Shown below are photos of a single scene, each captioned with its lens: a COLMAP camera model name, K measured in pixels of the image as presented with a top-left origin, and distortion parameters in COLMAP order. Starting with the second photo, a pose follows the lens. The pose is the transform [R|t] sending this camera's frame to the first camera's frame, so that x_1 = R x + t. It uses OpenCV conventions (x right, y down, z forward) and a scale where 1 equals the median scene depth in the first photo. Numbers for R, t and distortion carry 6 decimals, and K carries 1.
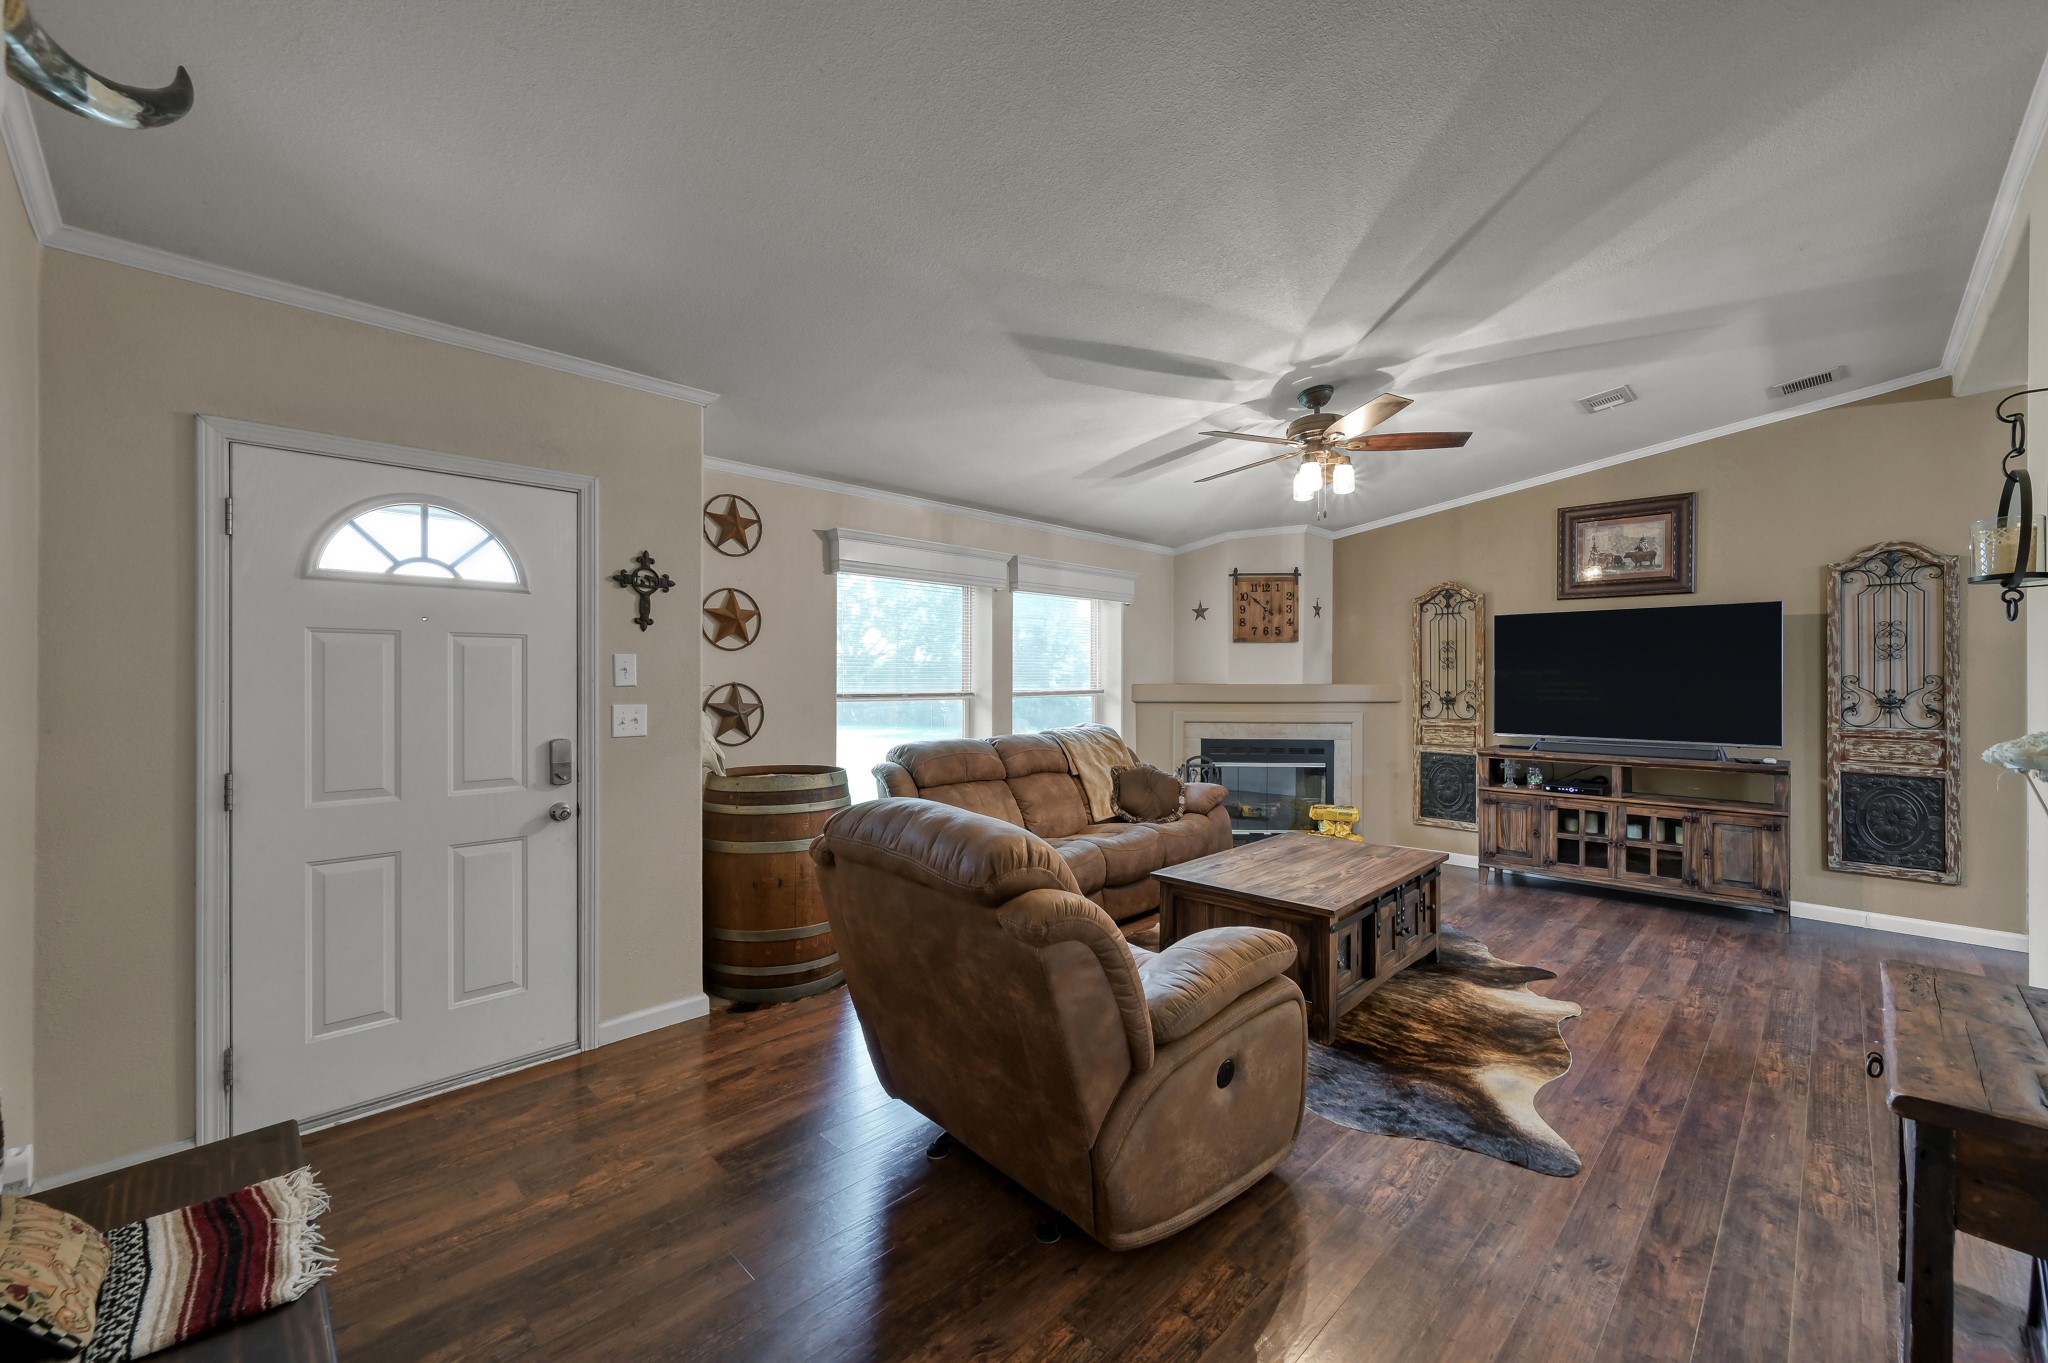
lens RADIAL K [[790.9, 0, 1021.5], [0, 790.9, 683.1], [0, 0, 1]] dist [-0.002094, 0.000106]
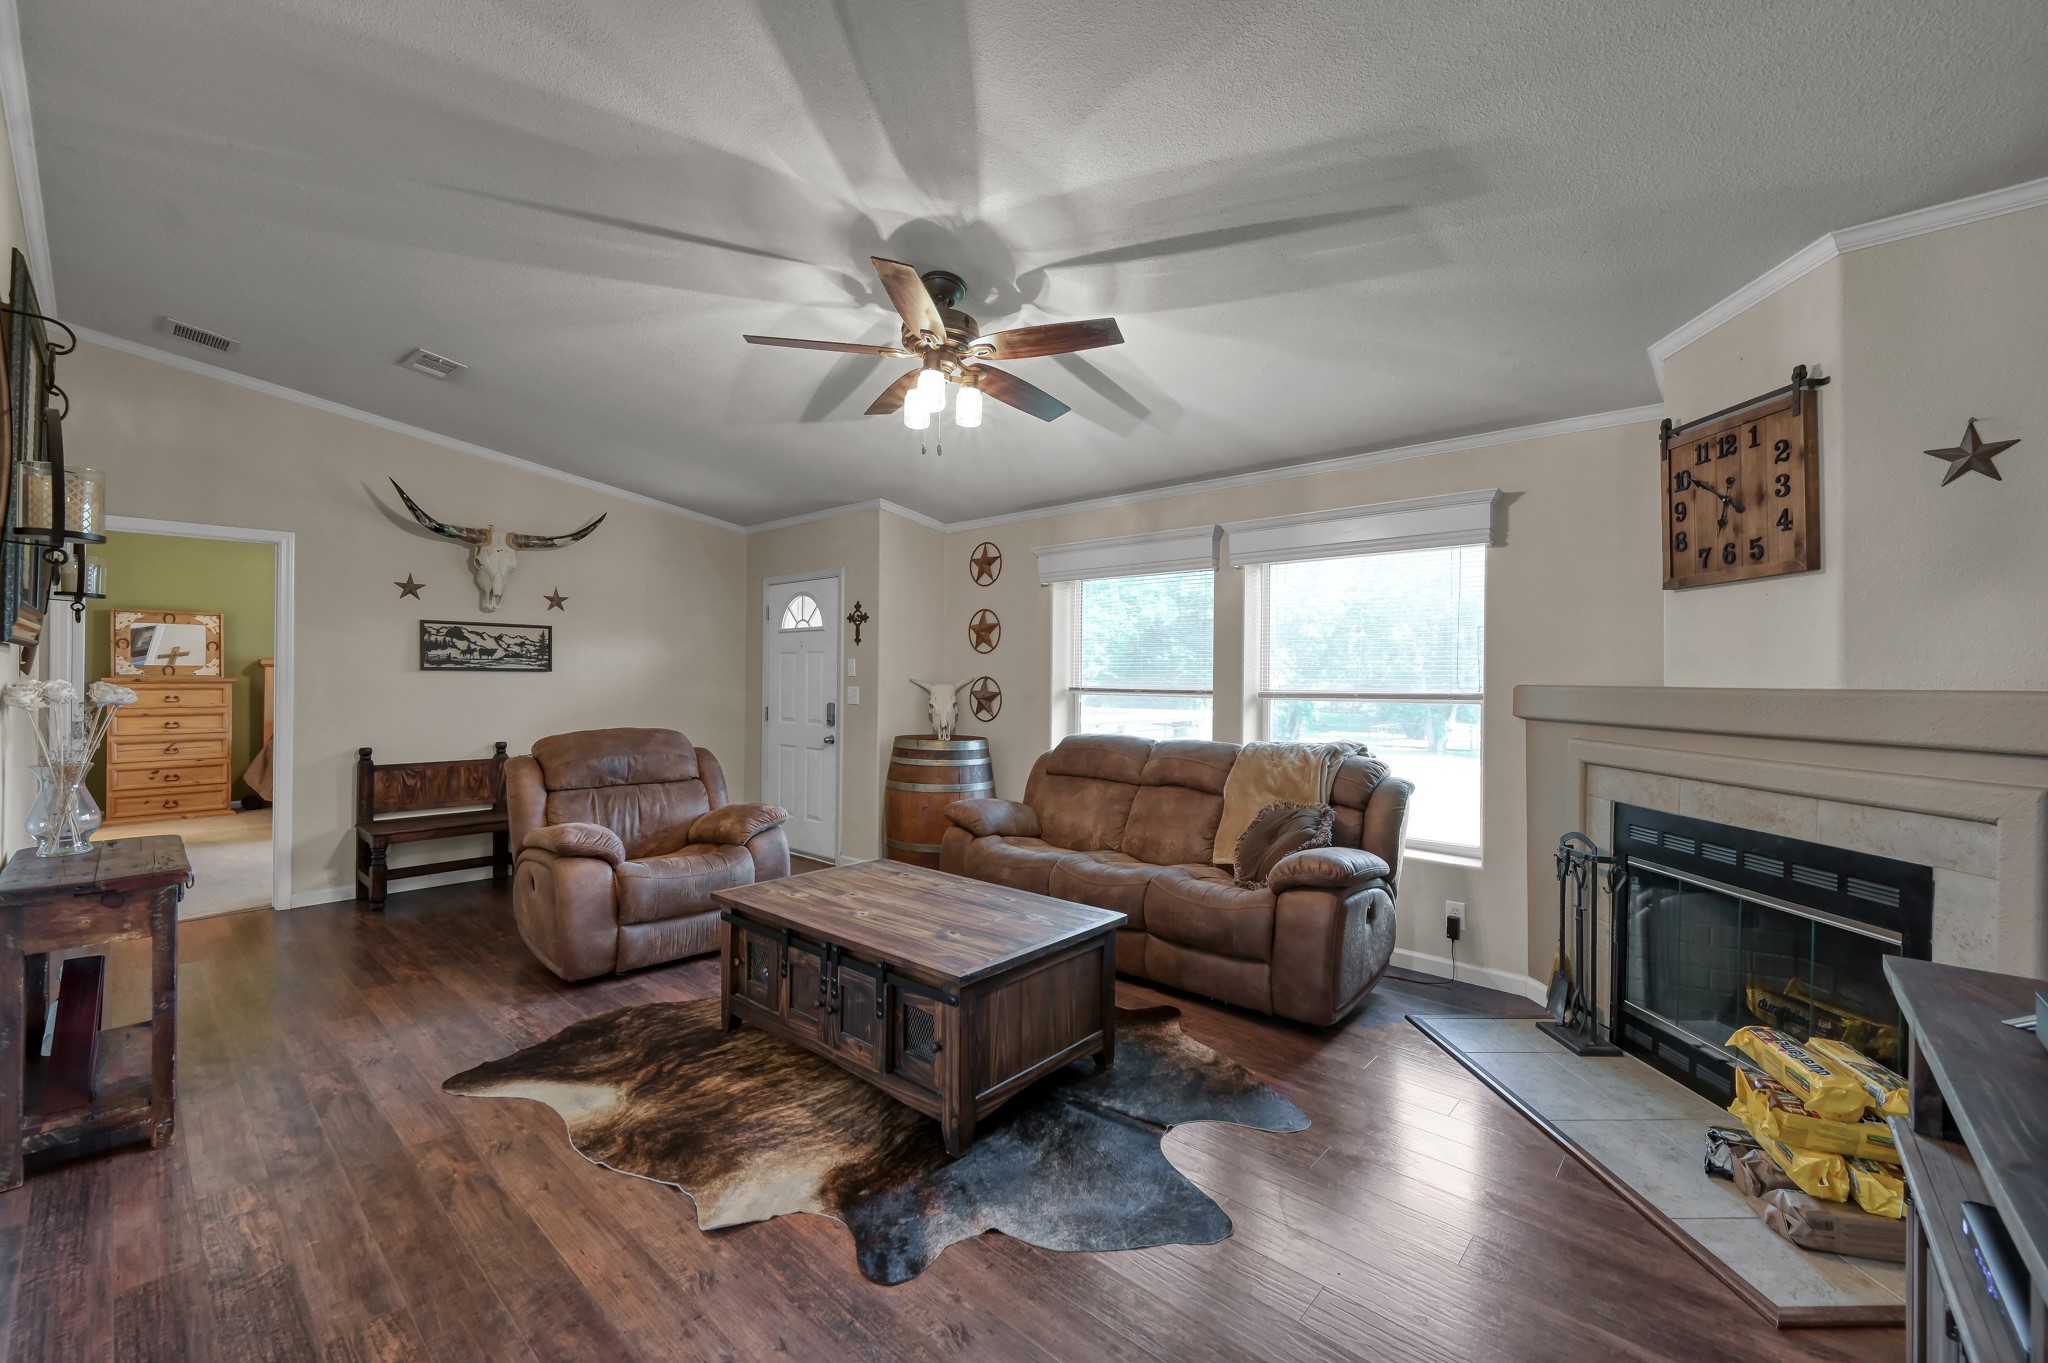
lens RADIAL K [[808.5, 0, 1028.1], [0, 808.5, 679.5], [0, 0, 1]] dist [-0.005243, 0.000569]
pose [[0.082205, 0.001092, -0.996615, 0.872781], [-0.014845, 0.999890, -0.000129, 0.003672], [0.996505, 0.014805, 0.082212, 0.781771]]
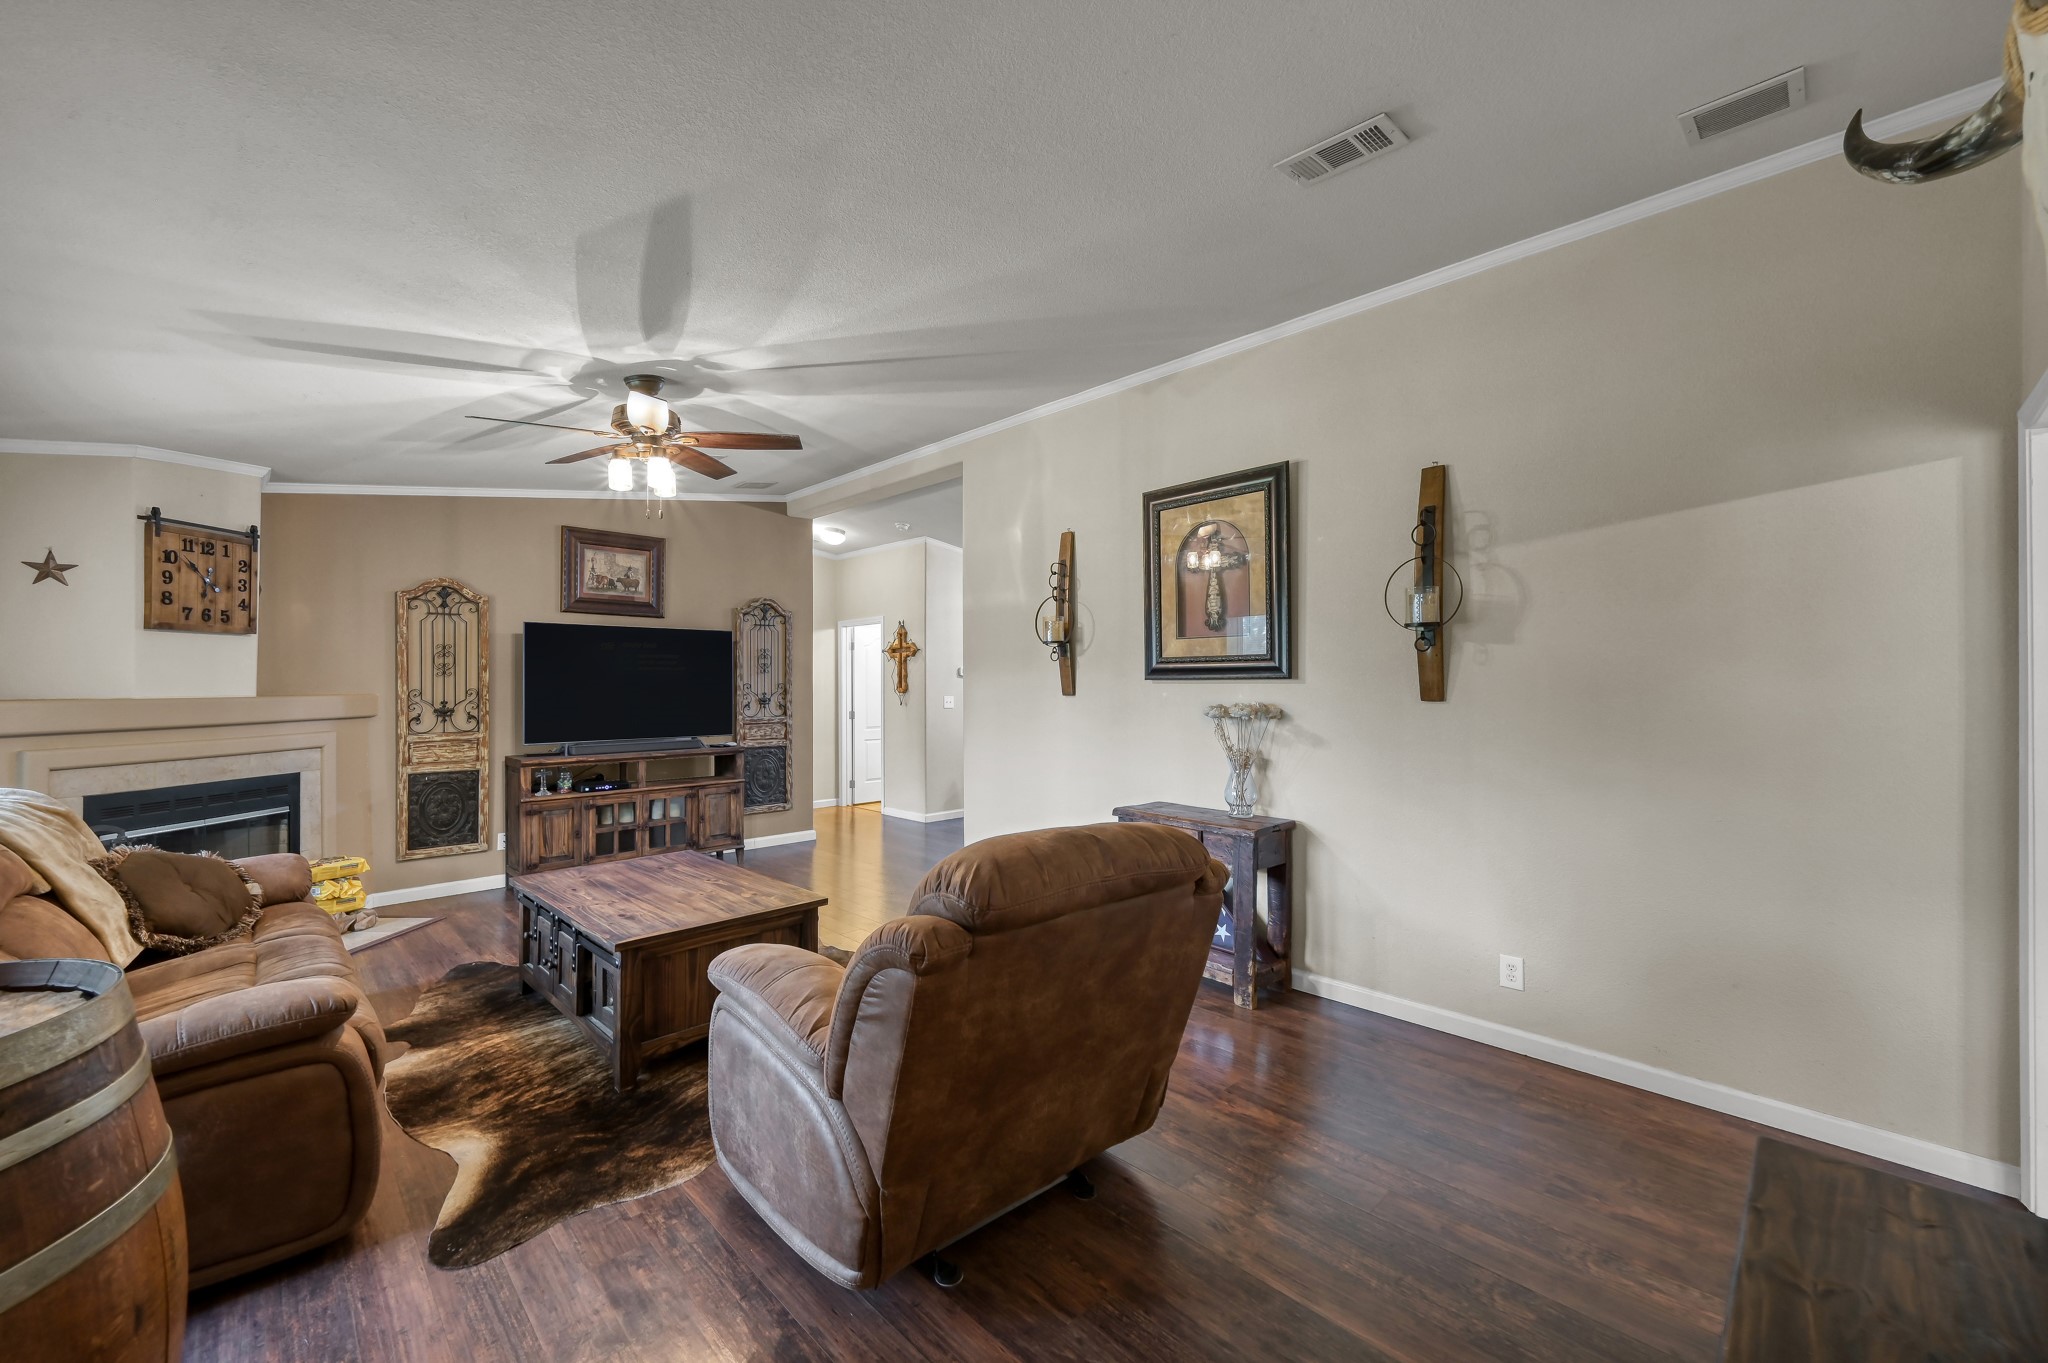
lens RADIAL K [[808.5, 0, 1028.5], [0, 808.5, 670.2], [0, 0, 1]] dist [-0.005243, 0.000569]
pose [[0.012411, 0.020508, 0.999713, -0.436102], [0.016365, 0.999652, -0.020710, 0.005584], [-0.999789, 0.016618, 0.012071, 0.403280]]
